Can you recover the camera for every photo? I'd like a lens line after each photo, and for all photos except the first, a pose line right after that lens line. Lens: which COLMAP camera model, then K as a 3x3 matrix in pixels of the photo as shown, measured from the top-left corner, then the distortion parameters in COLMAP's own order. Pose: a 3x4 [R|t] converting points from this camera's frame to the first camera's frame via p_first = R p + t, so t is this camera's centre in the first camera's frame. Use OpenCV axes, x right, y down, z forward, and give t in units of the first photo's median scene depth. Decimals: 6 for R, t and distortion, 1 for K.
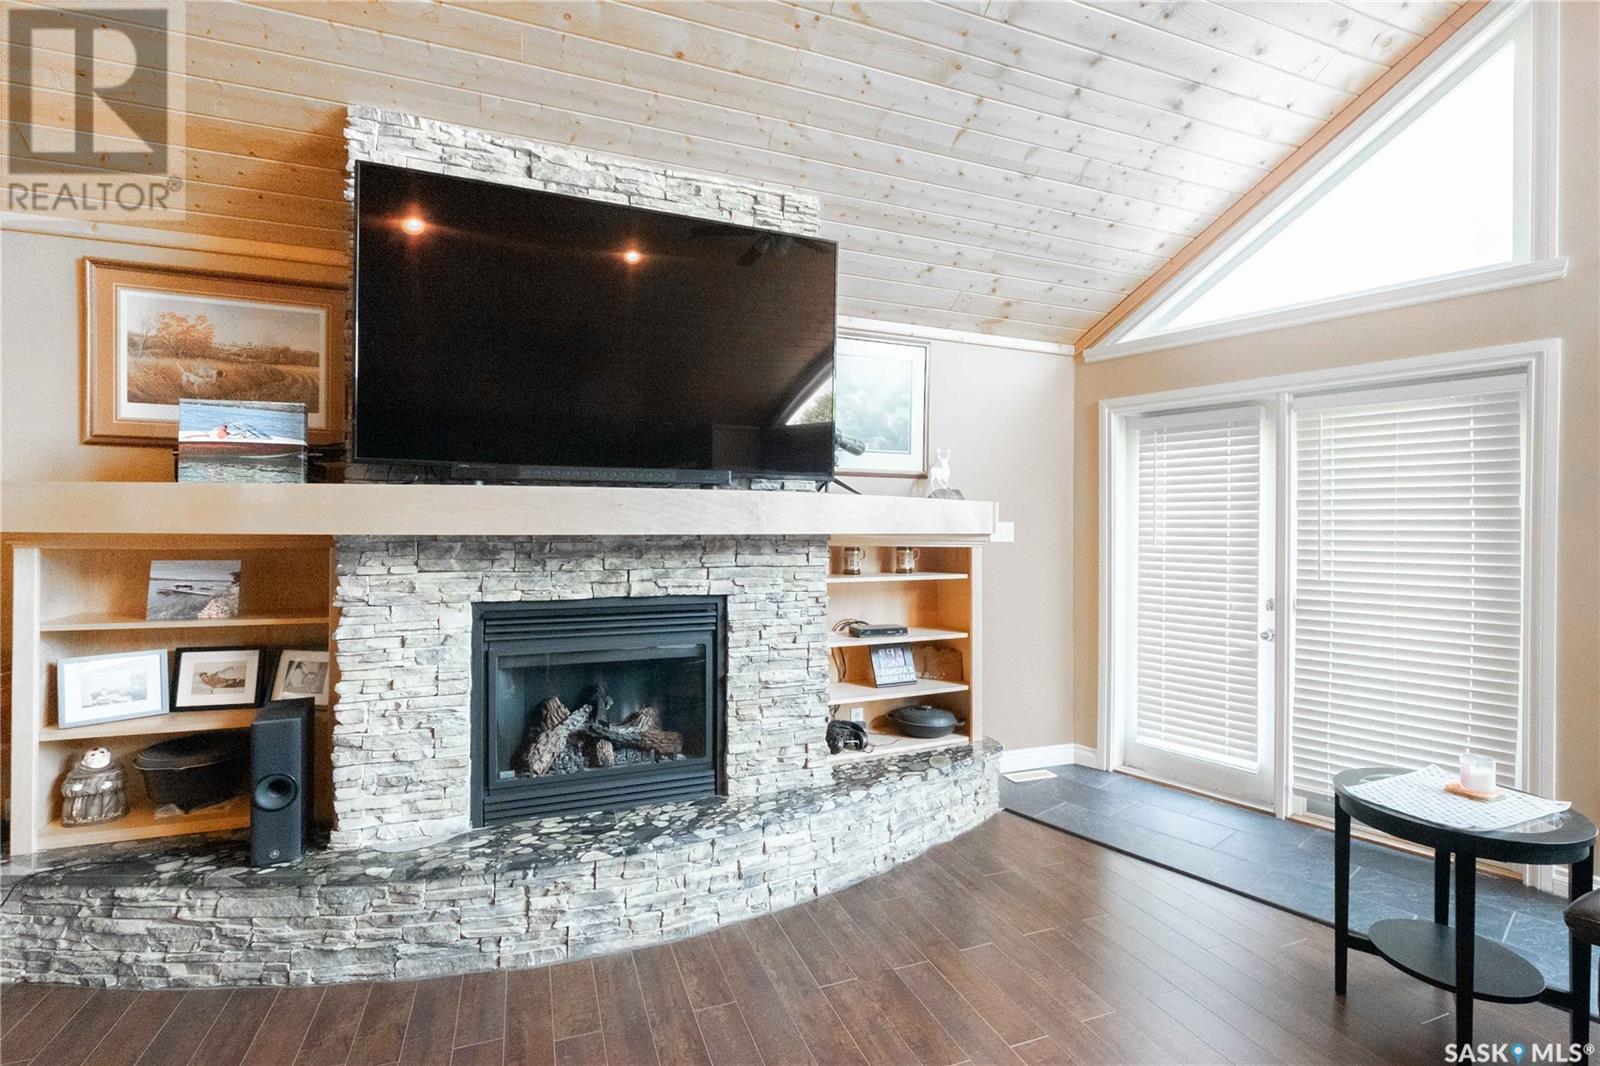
lens RADIAL K [[734.4, 0, 788.6], [0, 734.4, 524.4], [0, 0, 1]] dist [-0.004299, -0.001441]
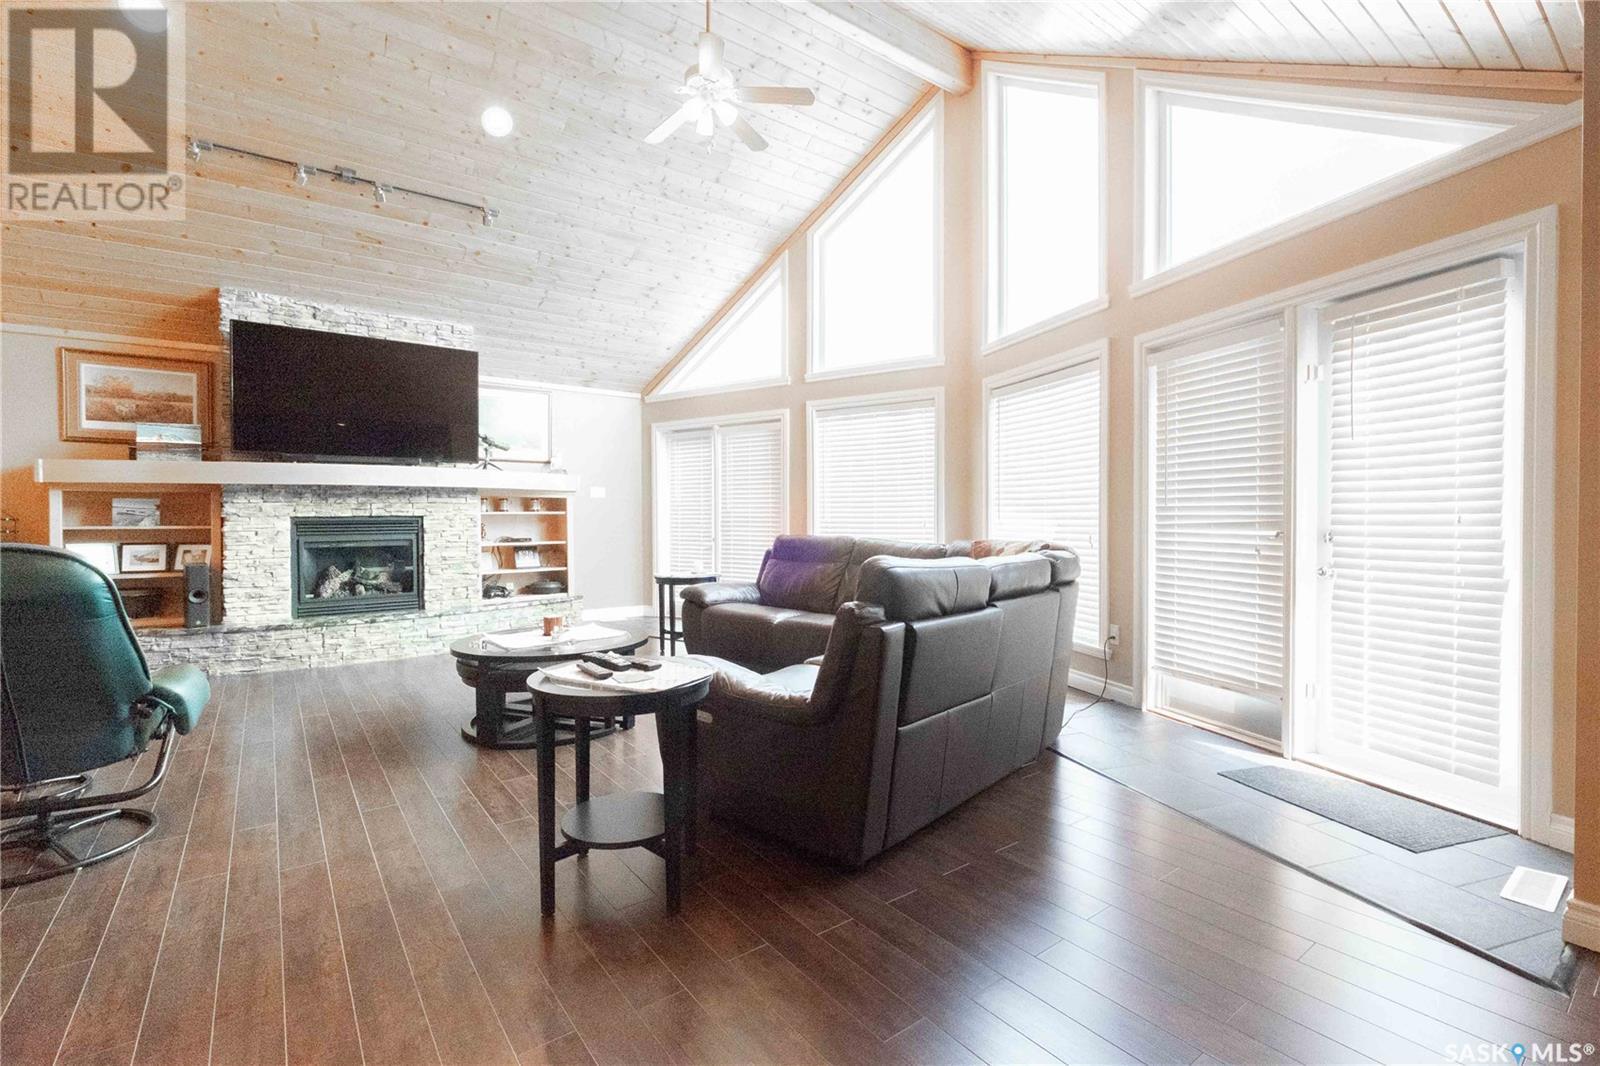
lens RADIAL K [[734.4, 0, 804.9], [0, 734.4, 526.0], [0, 0, 1]] dist [-0.004299, -0.001441]
pose [[0.958708, -0.014362, 0.284029, 0.407248], [0.009881, 0.999803, 0.017203, 0.107241], [-0.284220, -0.013687, 0.958661, -1.485638]]
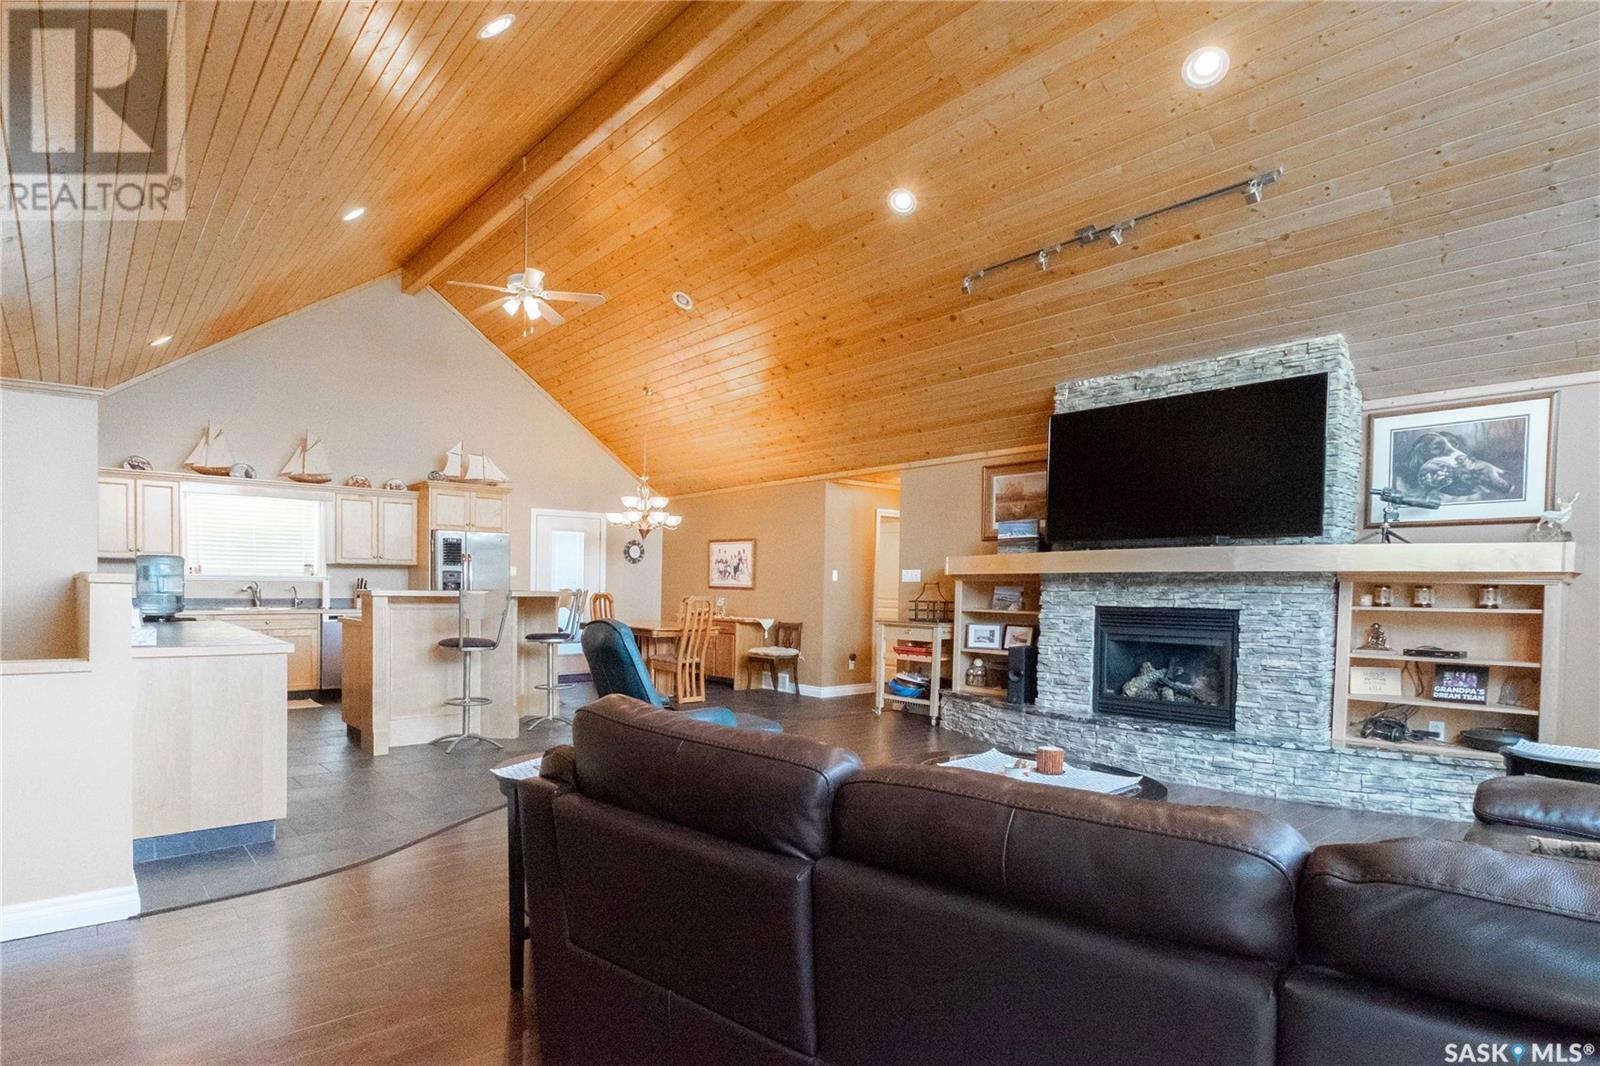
lens RADIAL K [[812.0, 0, 670.0], [0, 812.0, 610.2], [0, 0, 1]] dist [0.001304, -0.000472]
pose [[0.265777, 0.025329, -0.963702, 1.441150], [-0.014205, 0.999649, 0.022356, 0.080793], [0.963930, 0.007748, 0.266043, -0.772915]]
